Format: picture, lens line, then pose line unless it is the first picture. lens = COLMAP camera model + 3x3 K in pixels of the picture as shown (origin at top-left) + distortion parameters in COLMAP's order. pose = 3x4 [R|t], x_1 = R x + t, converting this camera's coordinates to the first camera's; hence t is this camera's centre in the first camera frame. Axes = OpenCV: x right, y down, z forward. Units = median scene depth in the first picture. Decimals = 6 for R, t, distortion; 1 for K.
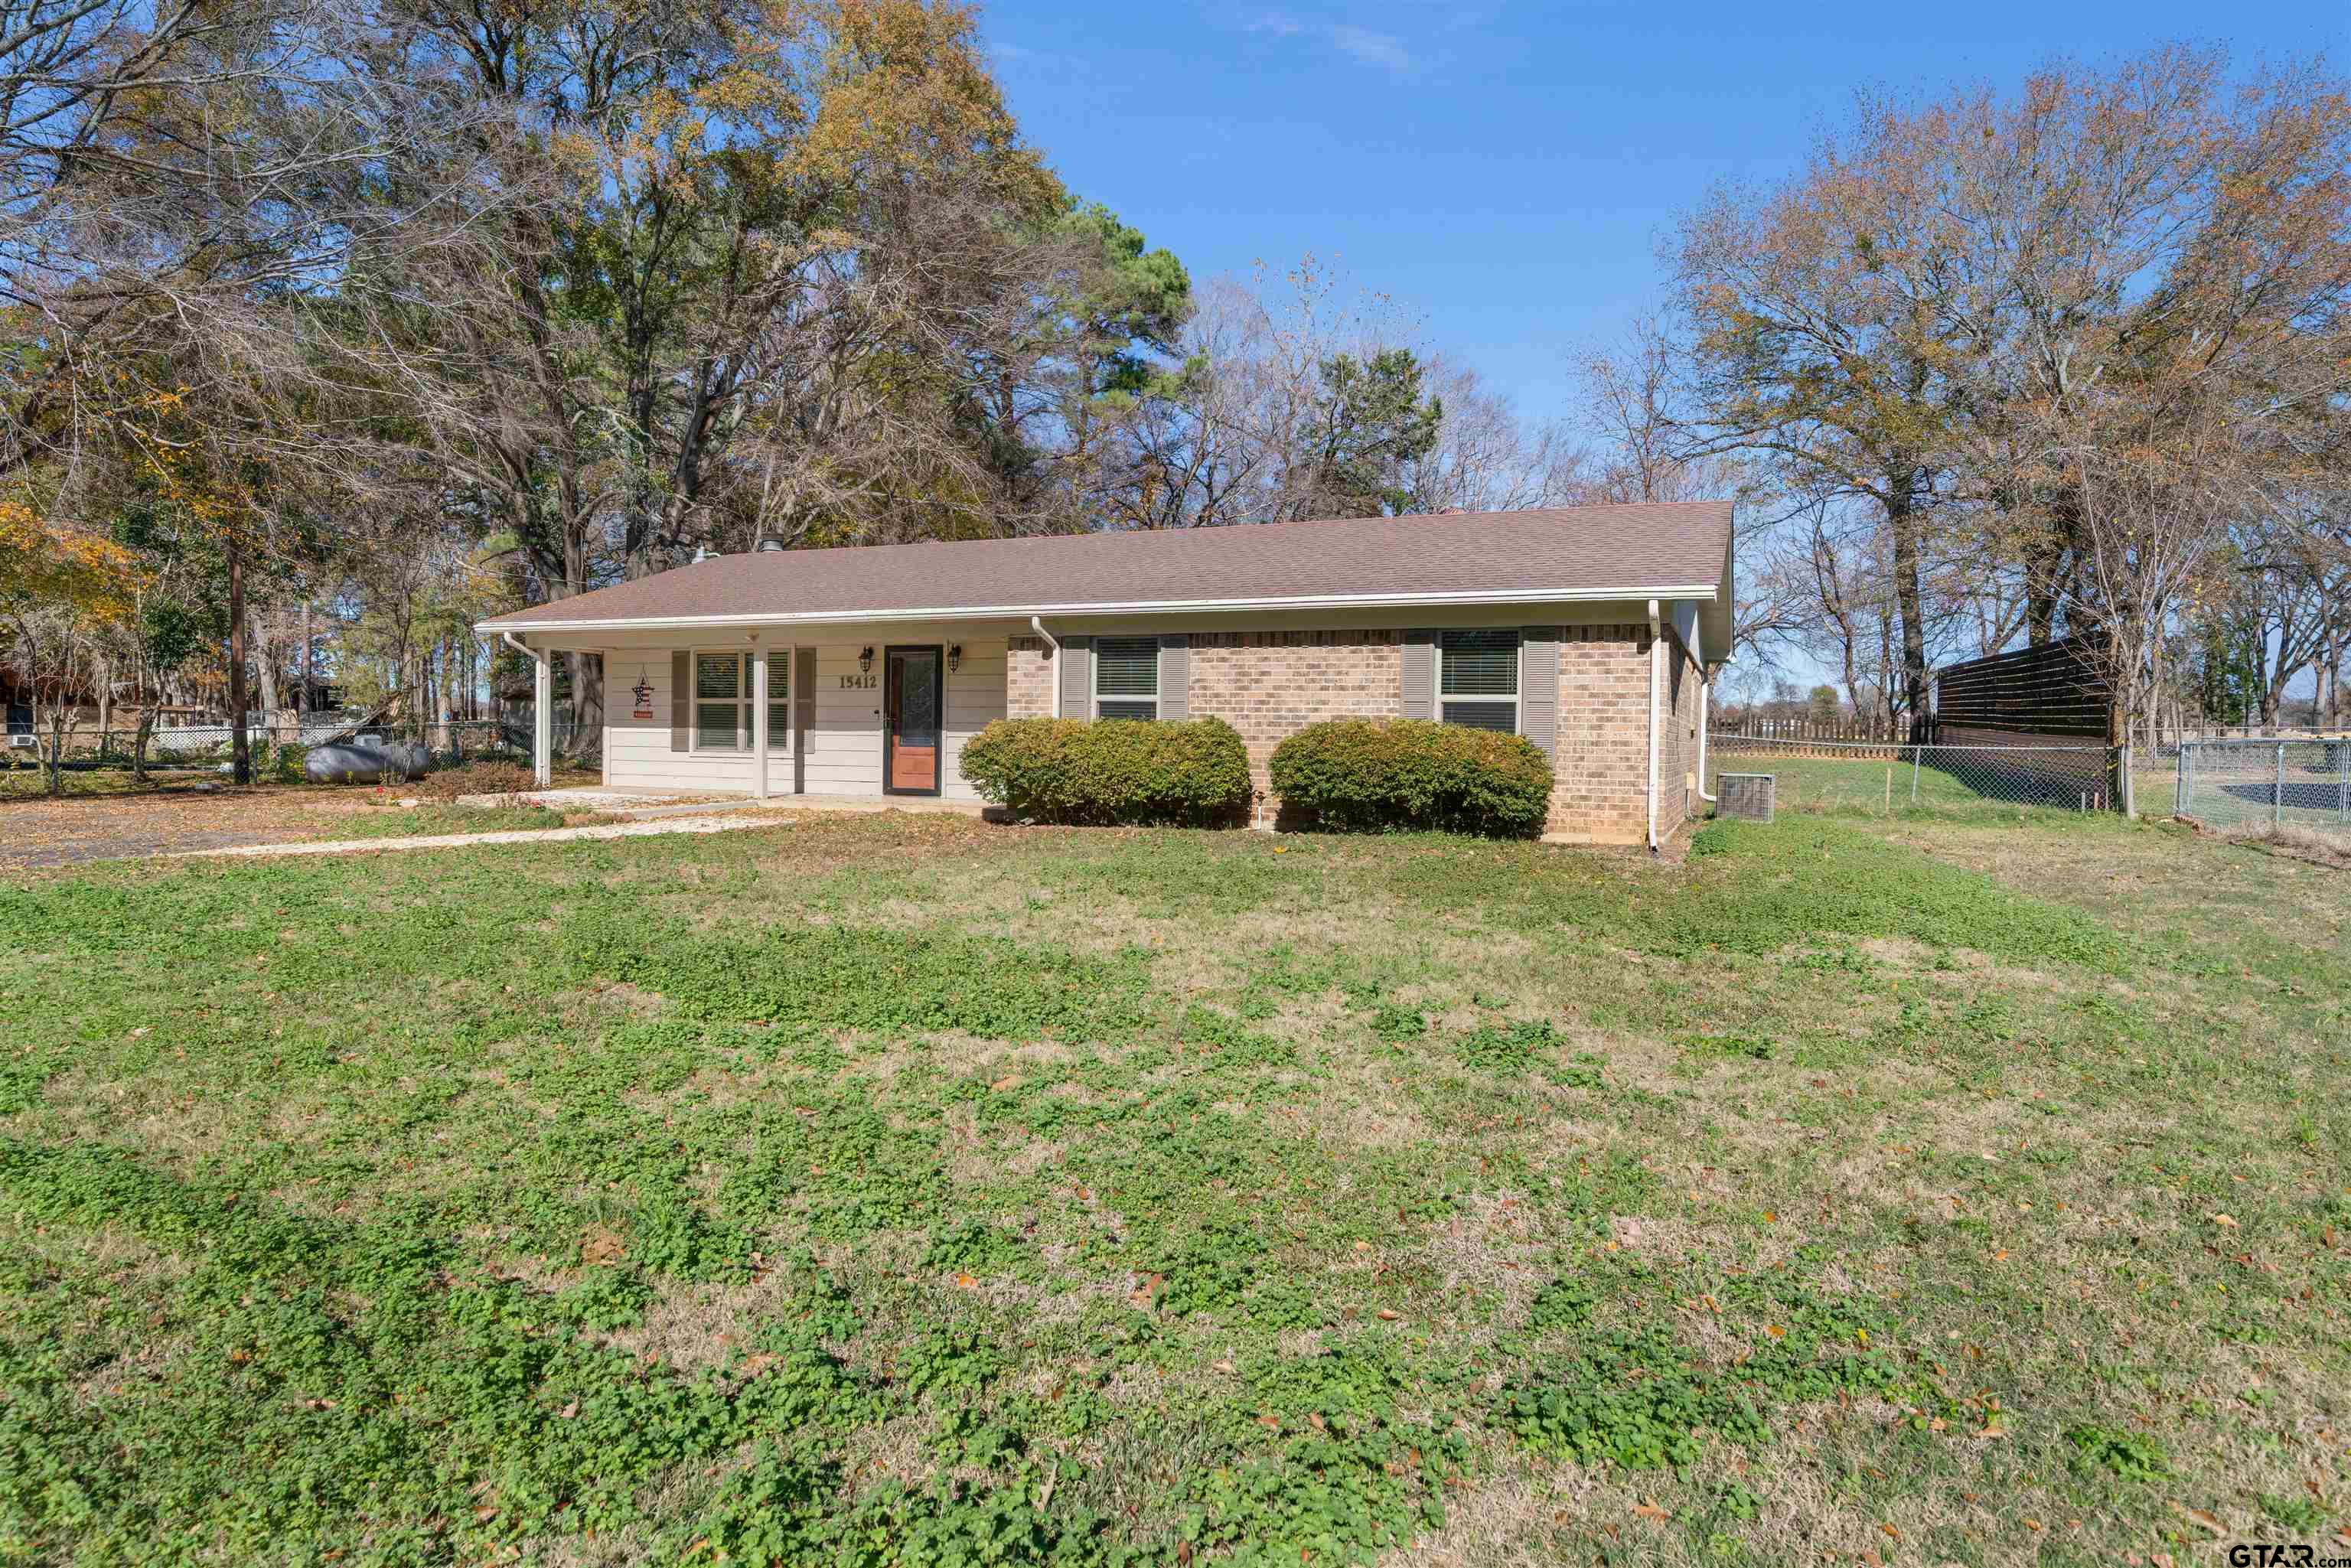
lens RADIAL K [[1339.6, 0, 1167.0], [0, 1339.6, 736.1], [0, 0, 1]] dist [0.001770, 0.000777]
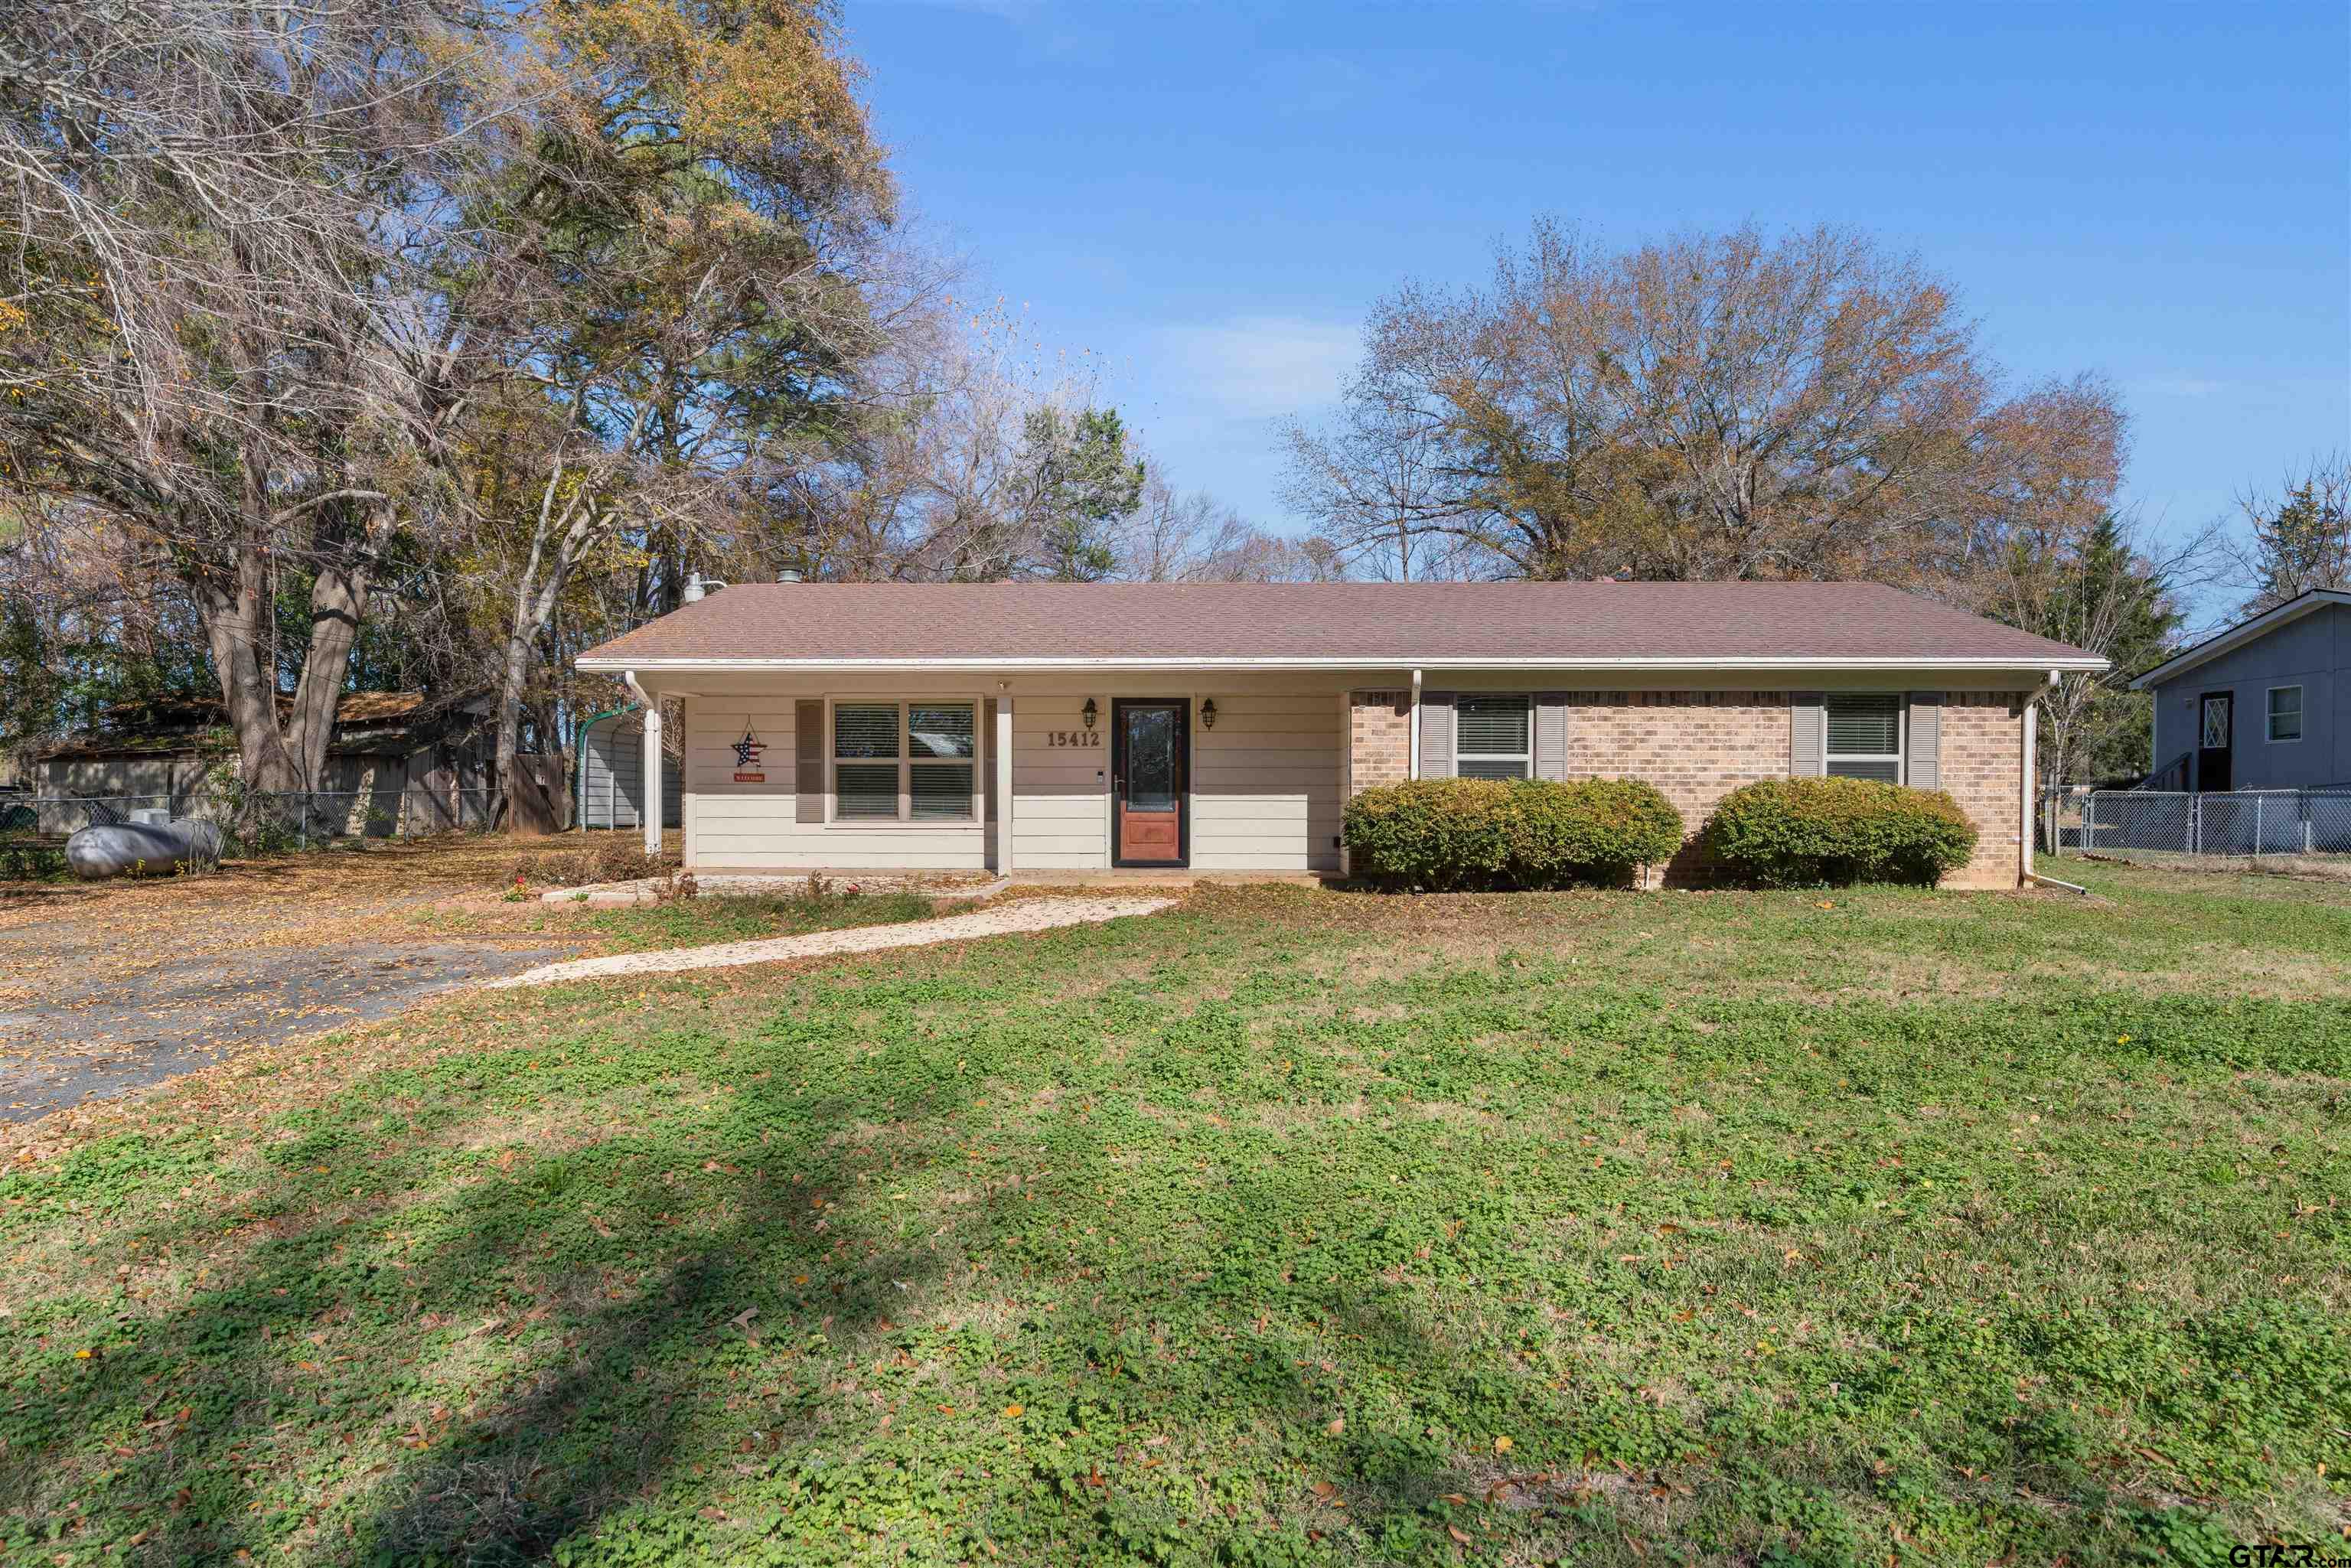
lens RADIAL K [[1357.6, 0, 1174.0], [0, 1357.6, 814.0], [0, 0, 1]] dist [0.004066, 0.000604]
pose [[0.921613, -0.014115, 0.387853, -0.529383], [0.010415, 0.999878, 0.011642, -0.001493], [-0.387970, -0.006690, 0.921648, 0.165520]]
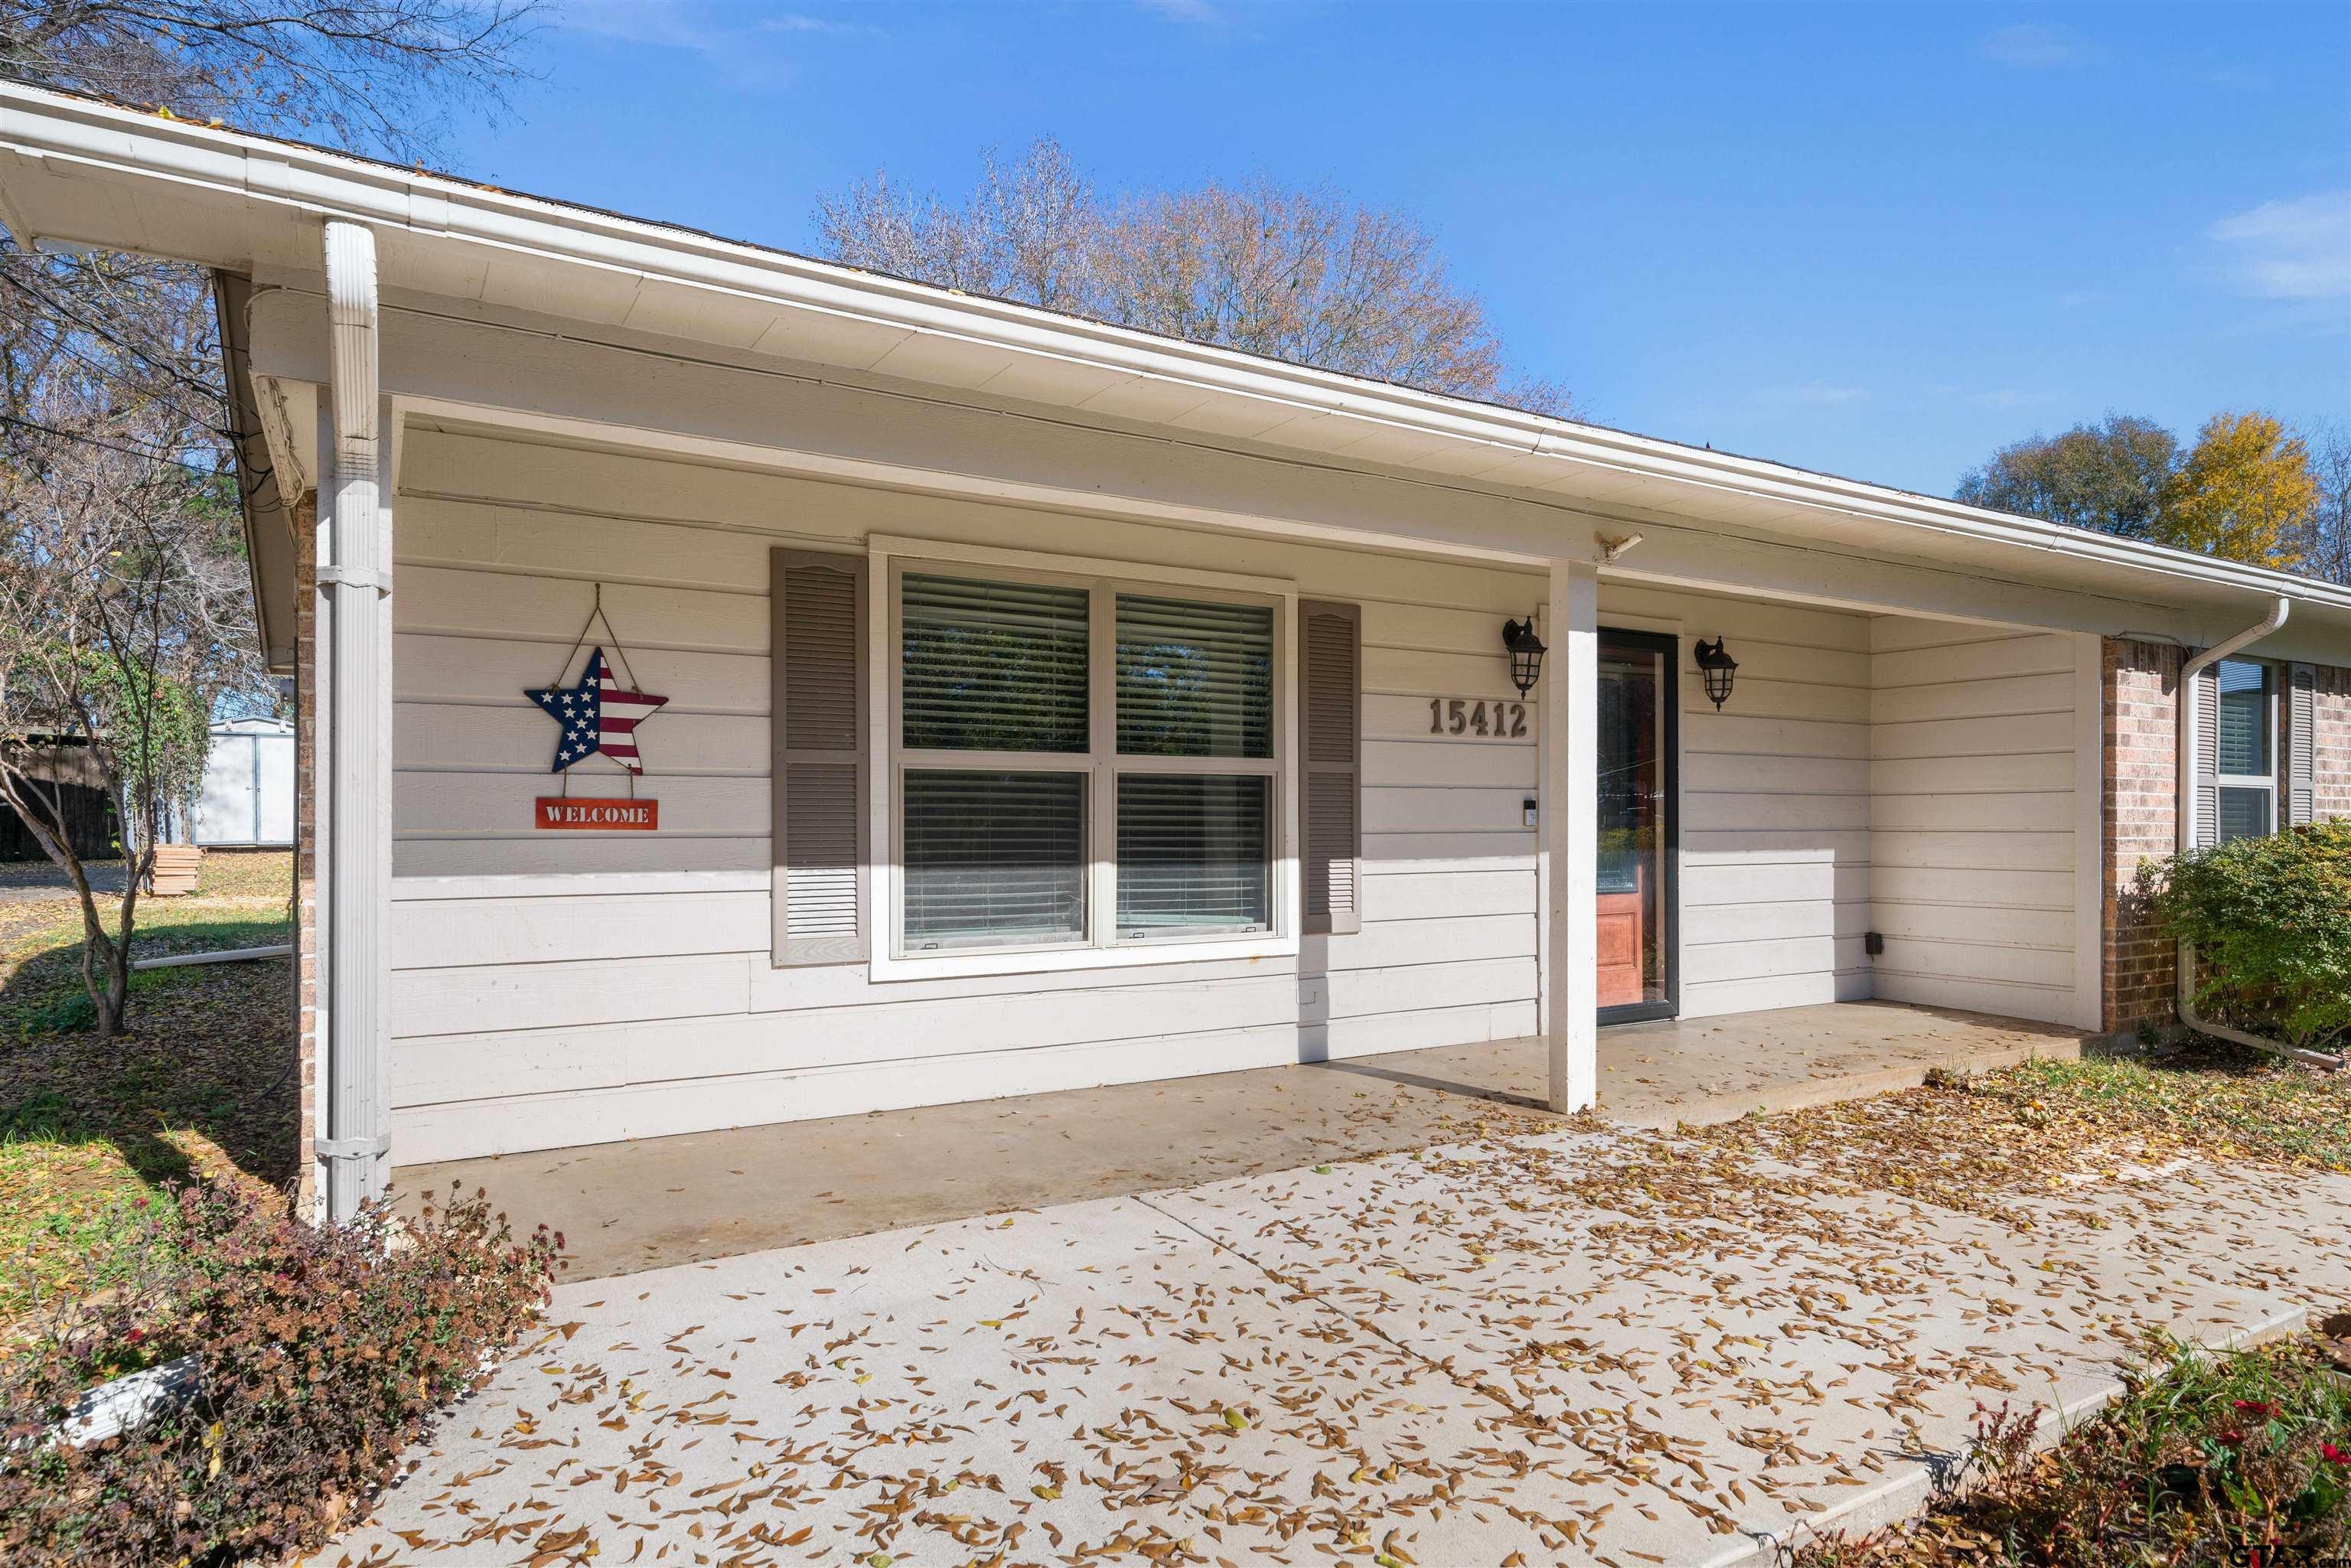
lens RADIAL K [[1357.6, 0, 1174.0], [0, 1357.6, 814.0], [0, 0, 1]] dist [0.004066, 0.000604]
pose [[0.578741, -0.006317, 0.815487, -0.581269], [0.008973, 0.999959, 0.001378, -0.017266], [-0.815462, 0.006520, 0.578774, 0.887494]]
